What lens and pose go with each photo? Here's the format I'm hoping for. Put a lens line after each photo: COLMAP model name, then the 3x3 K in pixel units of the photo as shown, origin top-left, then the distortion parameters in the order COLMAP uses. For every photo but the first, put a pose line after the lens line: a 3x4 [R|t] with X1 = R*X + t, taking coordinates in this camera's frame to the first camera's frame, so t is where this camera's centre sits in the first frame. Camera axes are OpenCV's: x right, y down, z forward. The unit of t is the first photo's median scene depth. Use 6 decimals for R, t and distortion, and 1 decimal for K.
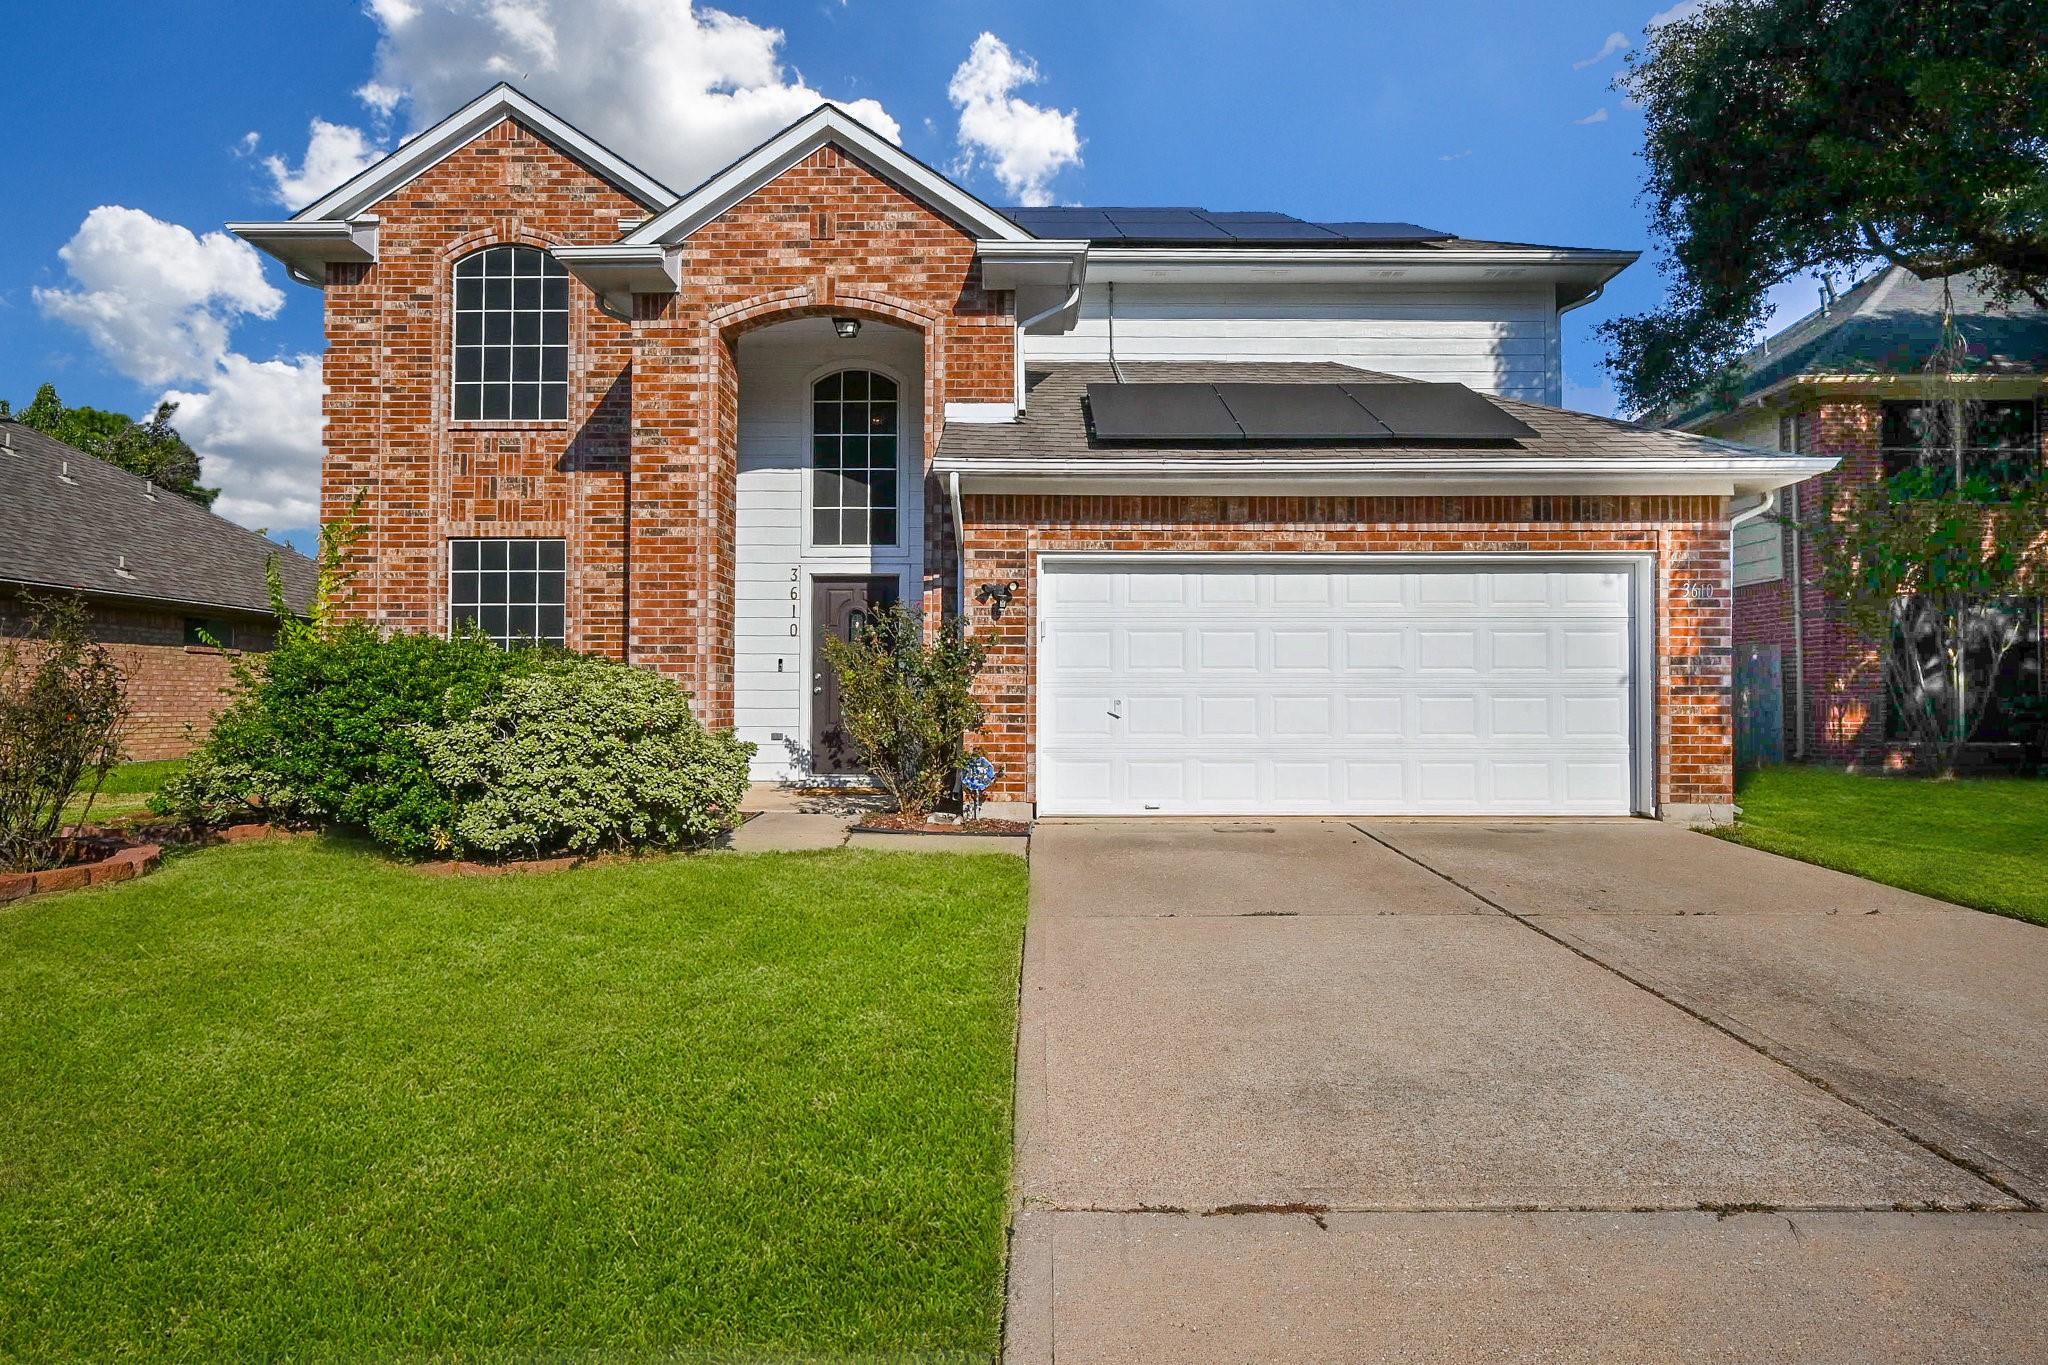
lens RADIAL K [[1182.6, 0, 1024.5], [0, 1182.6, 690.0], [0, 0, 1]] dist [-0.003417, -0.002257]
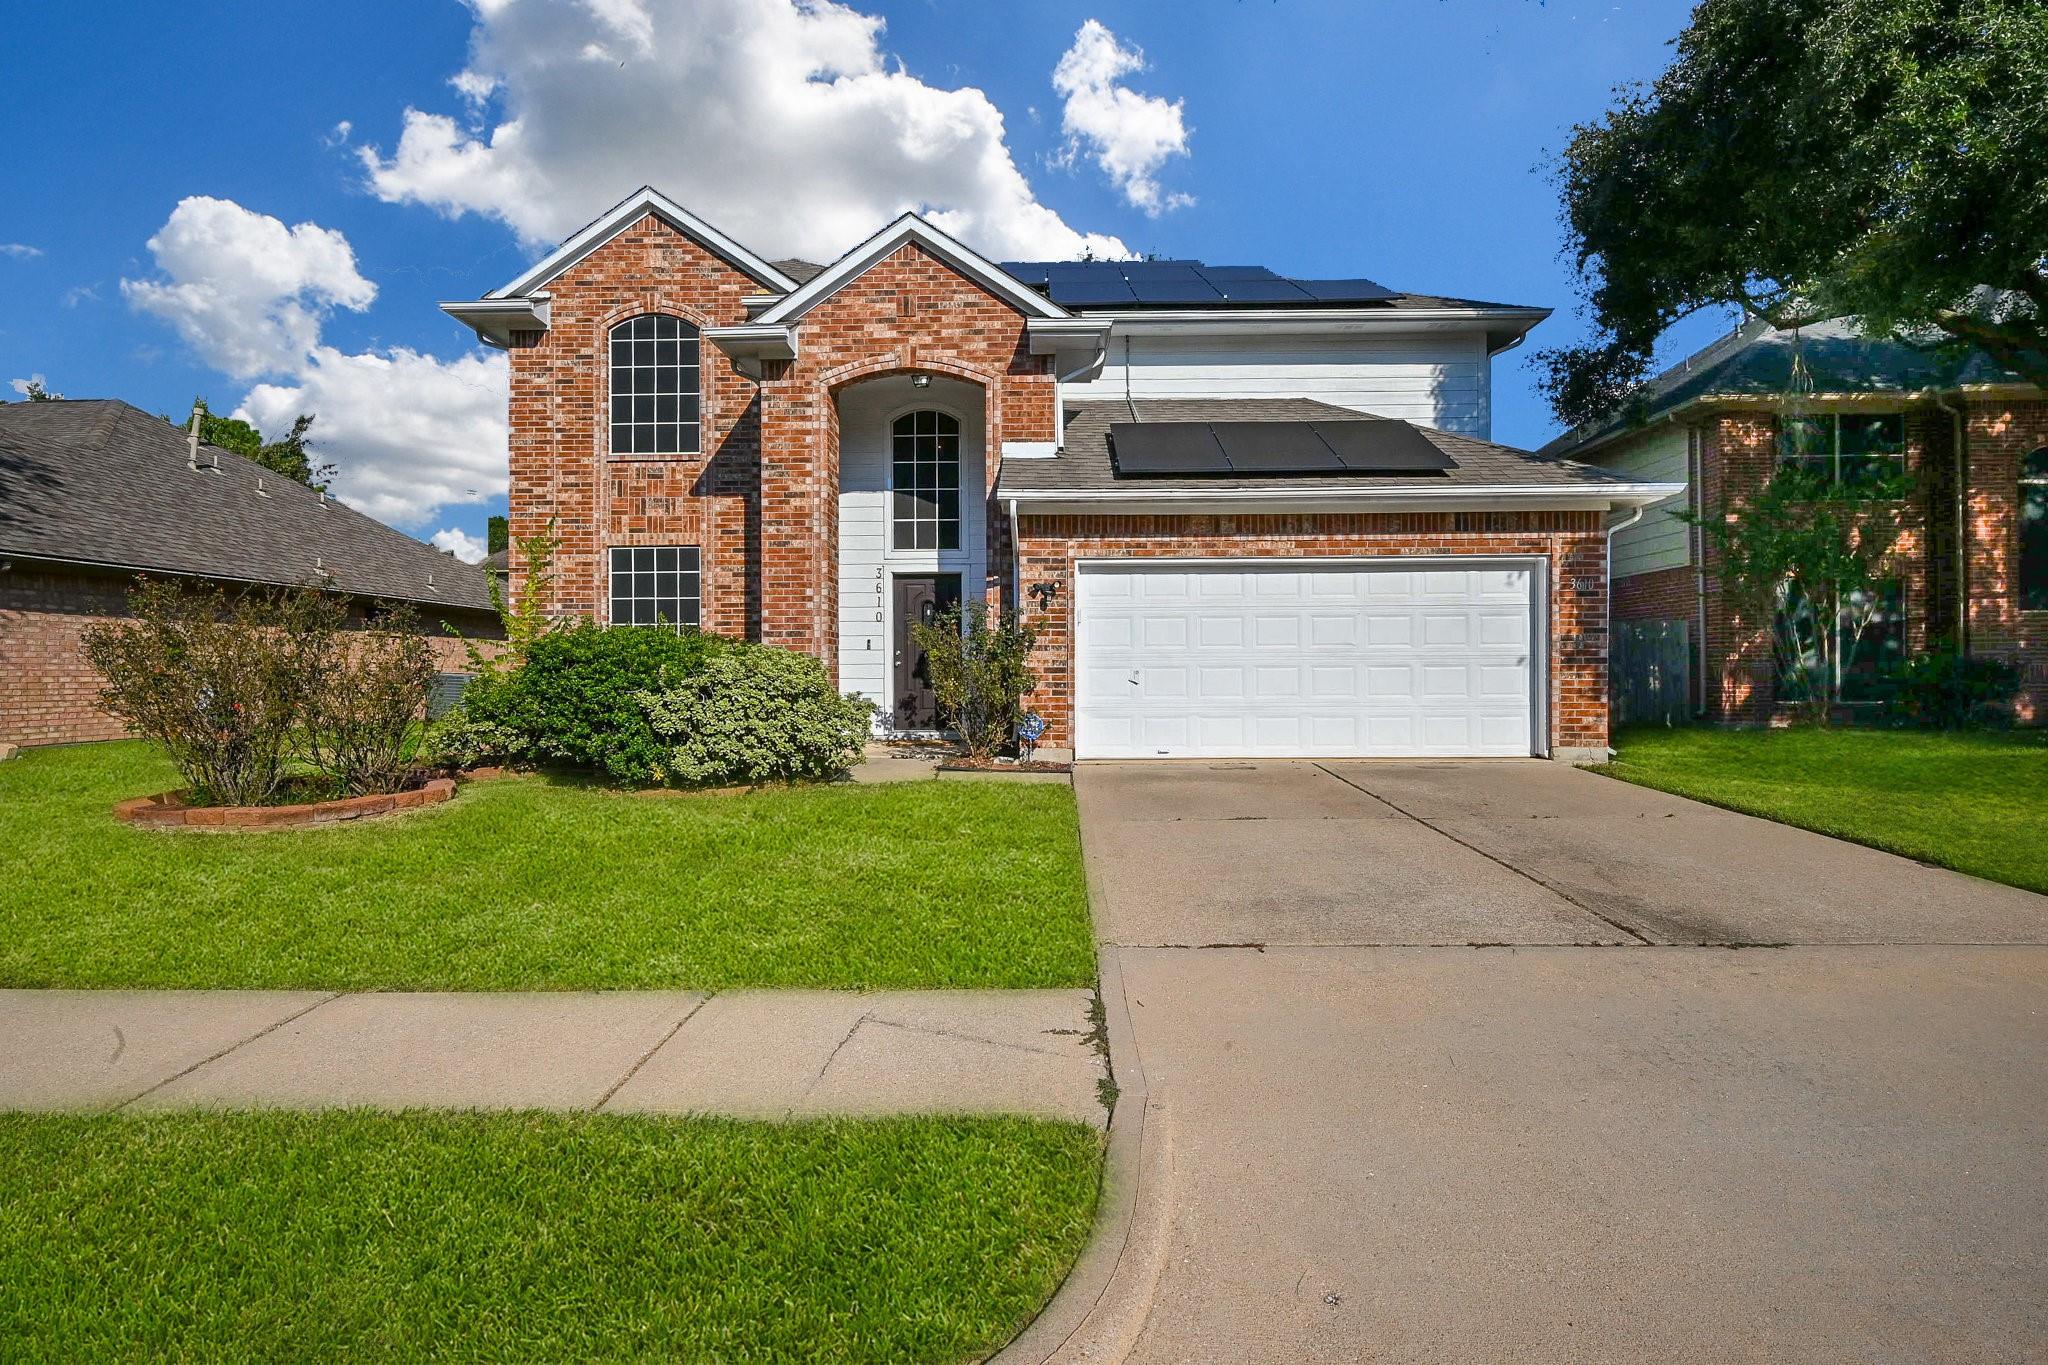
lens RADIAL K [[1068.2, 0, 1023.1], [0, 1068.2, 679.9], [0, 0, 1]] dist [-0.003640, 0.000695]
pose [[0.999812, -0.005730, -0.018506, -0.023596], [0.006050, 0.999833, 0.017264, -0.002218], [0.018404, -0.017373, 0.999680, -0.175689]]
